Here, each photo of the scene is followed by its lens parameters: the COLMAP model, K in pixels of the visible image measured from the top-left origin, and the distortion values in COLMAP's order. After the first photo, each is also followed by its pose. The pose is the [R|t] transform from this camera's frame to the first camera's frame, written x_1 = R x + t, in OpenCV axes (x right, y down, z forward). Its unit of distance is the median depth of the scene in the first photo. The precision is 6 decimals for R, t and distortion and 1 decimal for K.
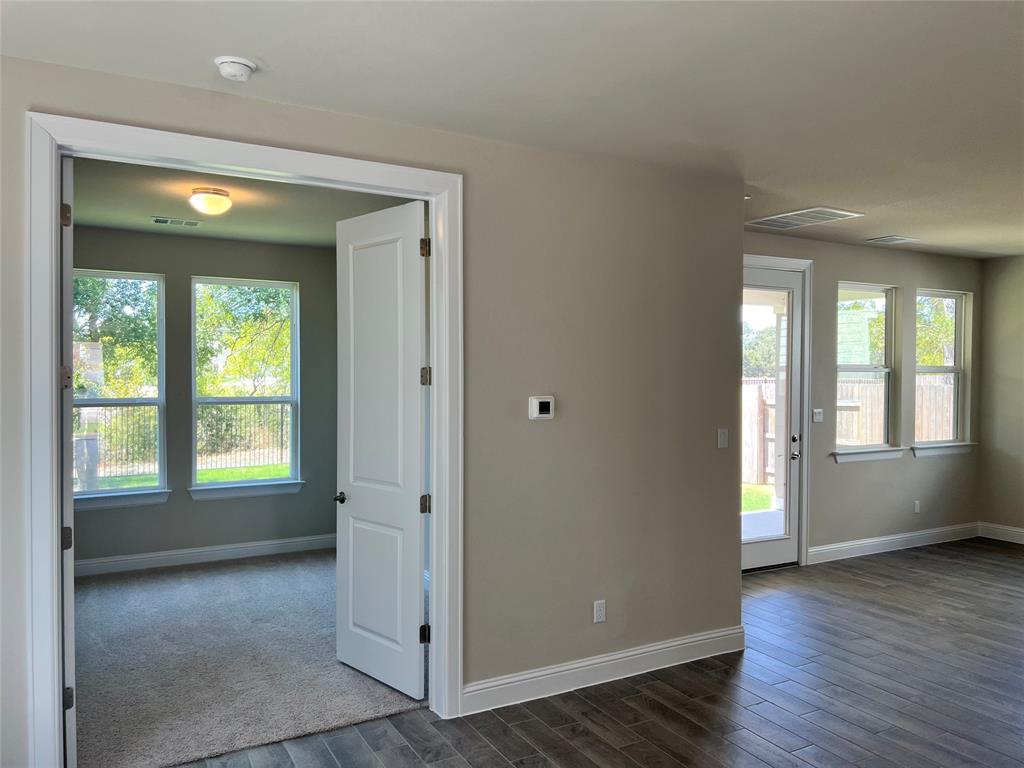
lens RADIAL K [[767.4, 0, 521.1], [0, 767.4, 384.1], [0, 0, 1]] dist [0.067205, -0.074338]
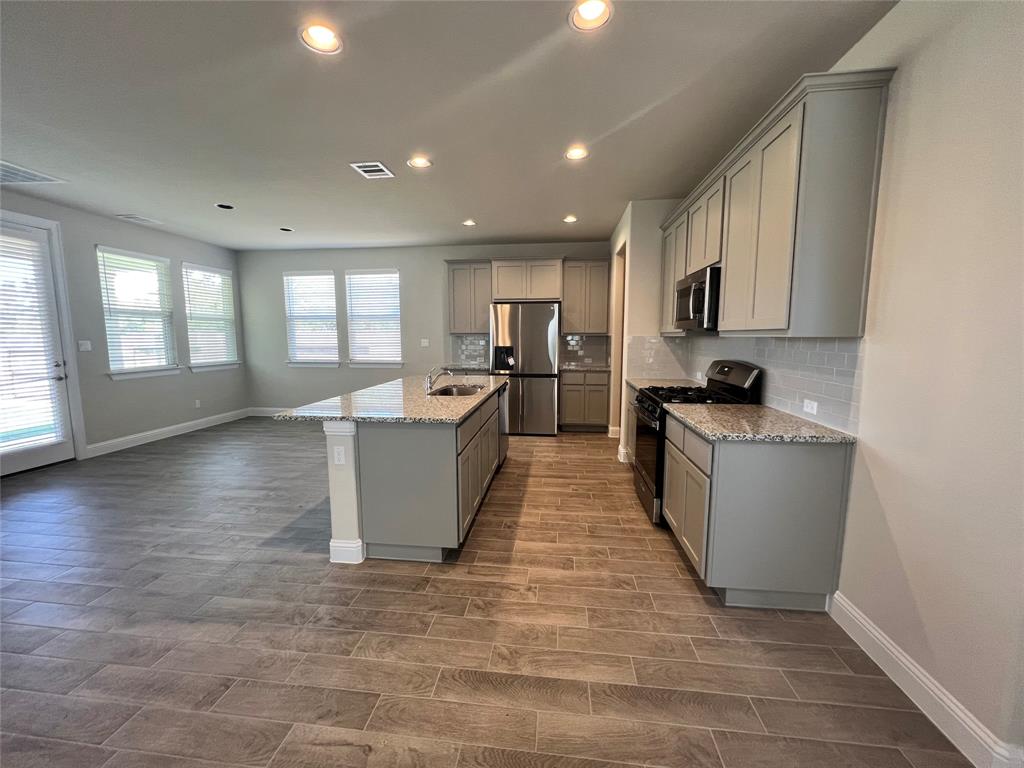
lens RADIAL K [[411.2, 0, 509.3], [0, 411.2, 384.9], [0, 0, 1]] dist [-0.001407, 0.001027]
pose [[0.591349, -0.100304, 0.800154, 0.256350], [0.015000, 0.993431, 0.113447, 0.039306], [-0.806276, -0.055084, 0.588969, 0.002158]]
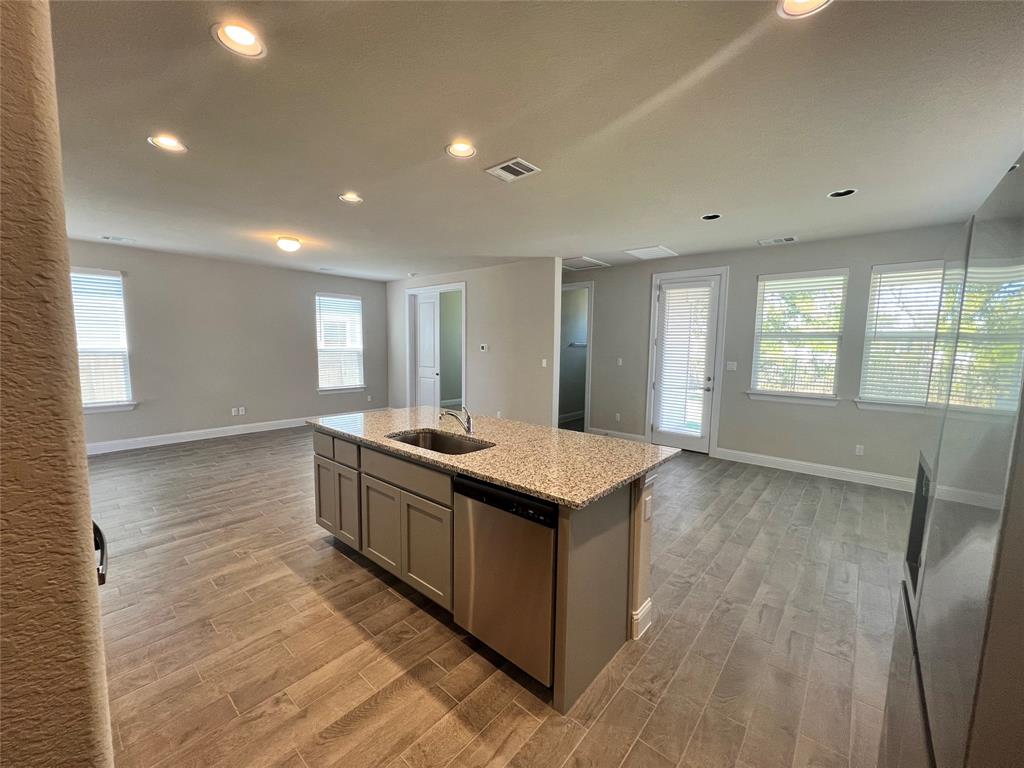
lens RADIAL K [[411.2, 0, 508.3], [0, 411.2, 380.4], [0, 0, 1]] dist [-0.001407, 0.001027]
pose [[0.332495, 0.084860, -0.939279, 1.063018], [-0.027718, 0.996393, 0.080208, 0.015468], [0.942697, -0.000634, 0.333648, 0.317906]]
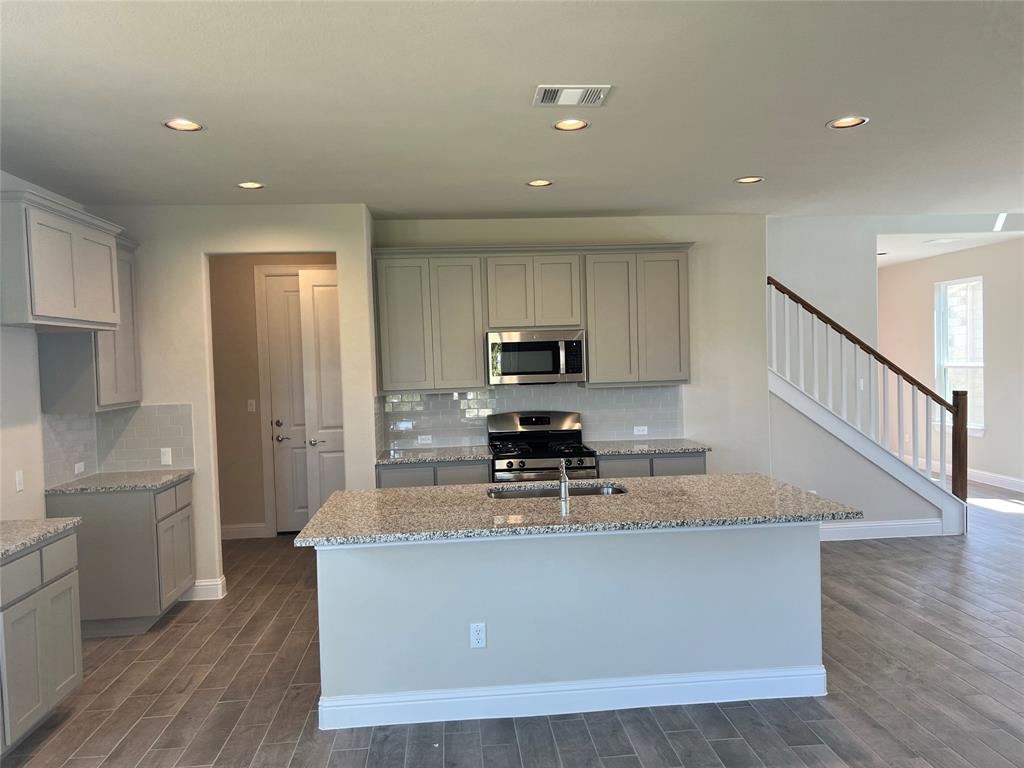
lens RADIAL K [[767.4, 0, 514.1], [0, 767.4, 389.4], [0, 0, 1]] dist [0.067205, -0.074338]
pose [[-0.911704, 0.009708, 0.410733, 0.431298], [0.035241, 0.997884, 0.054639, -0.012518], [-0.409333, 0.064289, -0.910117, 0.982618]]
